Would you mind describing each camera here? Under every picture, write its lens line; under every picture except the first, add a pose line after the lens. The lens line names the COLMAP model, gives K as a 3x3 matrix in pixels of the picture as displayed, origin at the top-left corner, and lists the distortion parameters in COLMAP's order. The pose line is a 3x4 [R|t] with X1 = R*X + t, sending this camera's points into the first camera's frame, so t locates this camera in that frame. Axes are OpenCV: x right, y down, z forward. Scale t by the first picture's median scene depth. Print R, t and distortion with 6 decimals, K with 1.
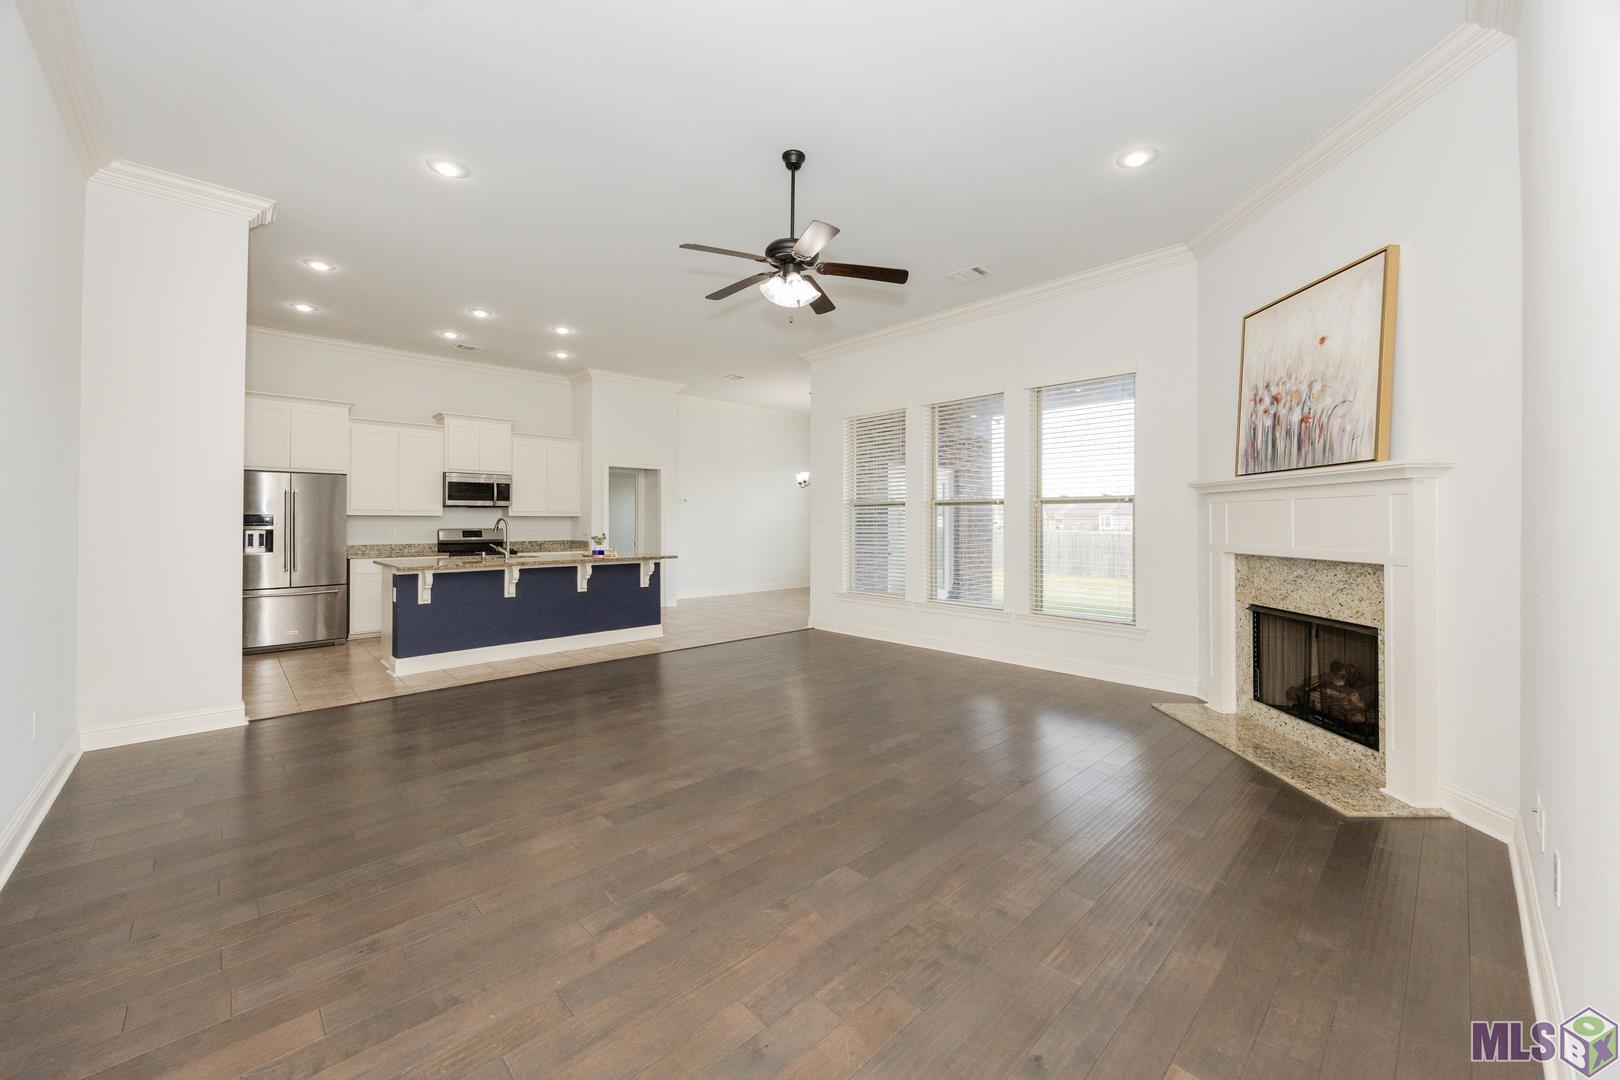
lens RADIAL K [[623.7, 0, 824.5], [0, 623.7, 534.3], [0, 0, 1]] dist [-0.002804, -0.000008]
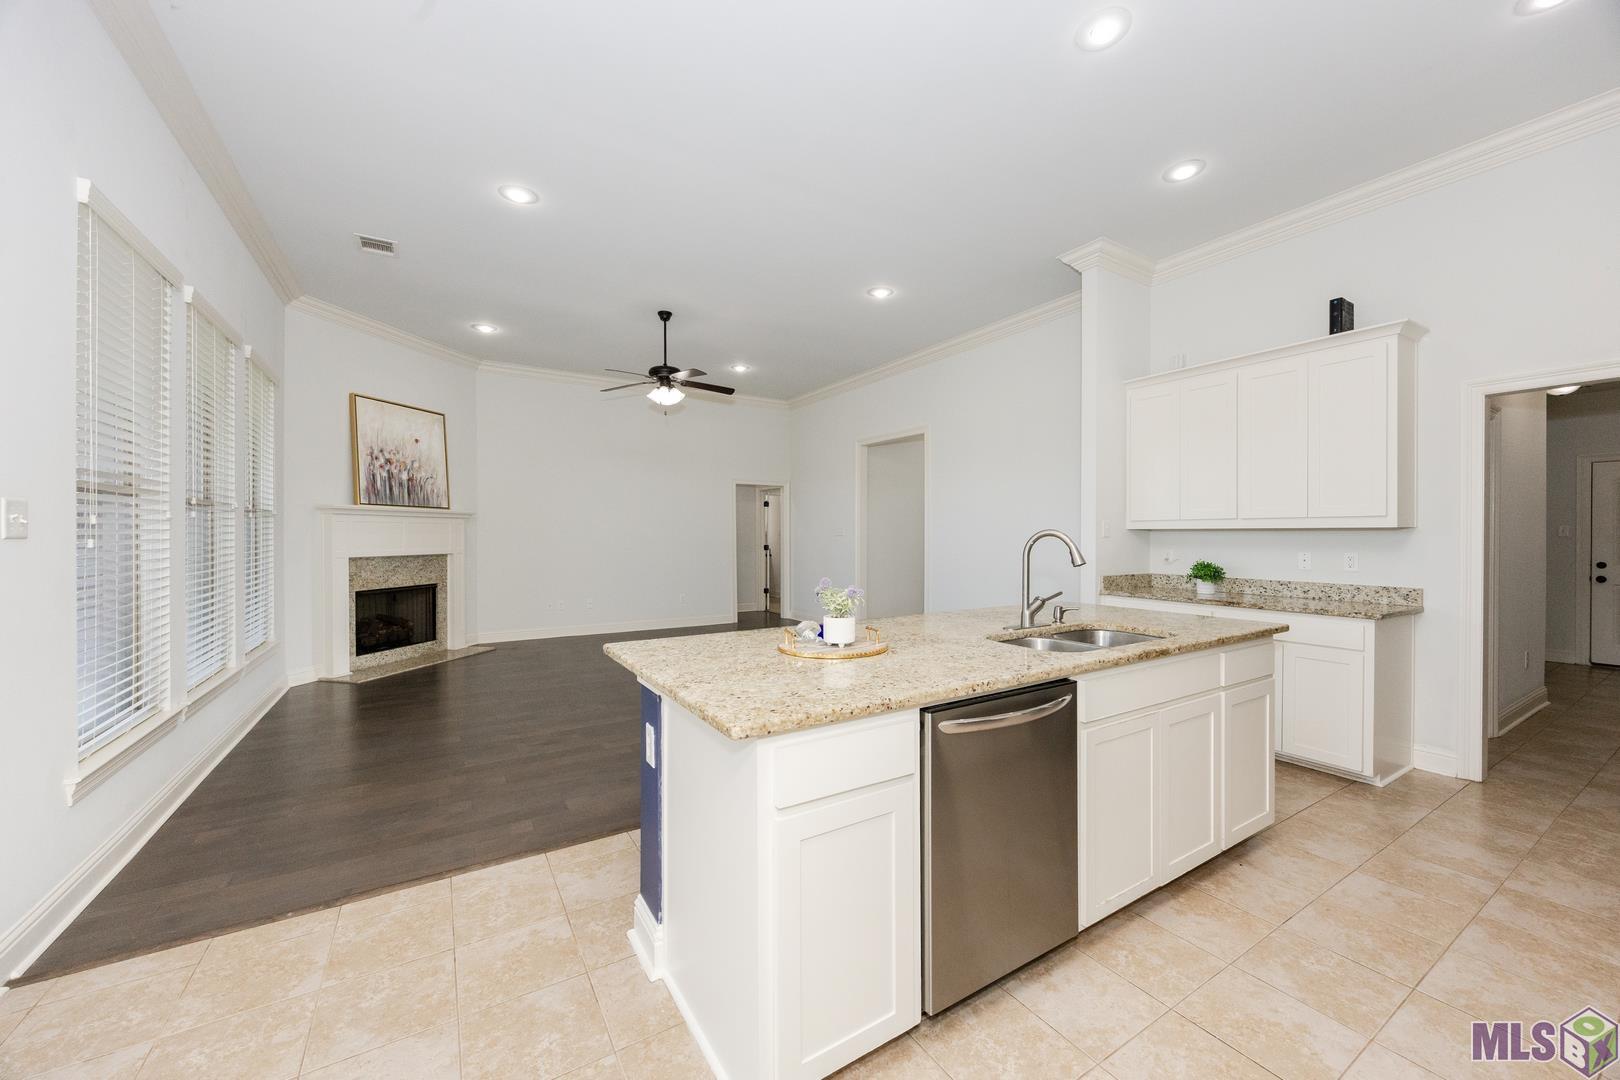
lens RADIAL K [[623.7, 0, 824.5], [0, 623.7, 534.3], [0, 0, 1]] dist [-0.002804, -0.000008]
pose [[-0.977683, -0.002348, 0.210070, -0.395991], [0.001735, 0.999813, 0.019248, -0.027437], [-0.210076, 0.019183, -0.977497, 1.240522]]
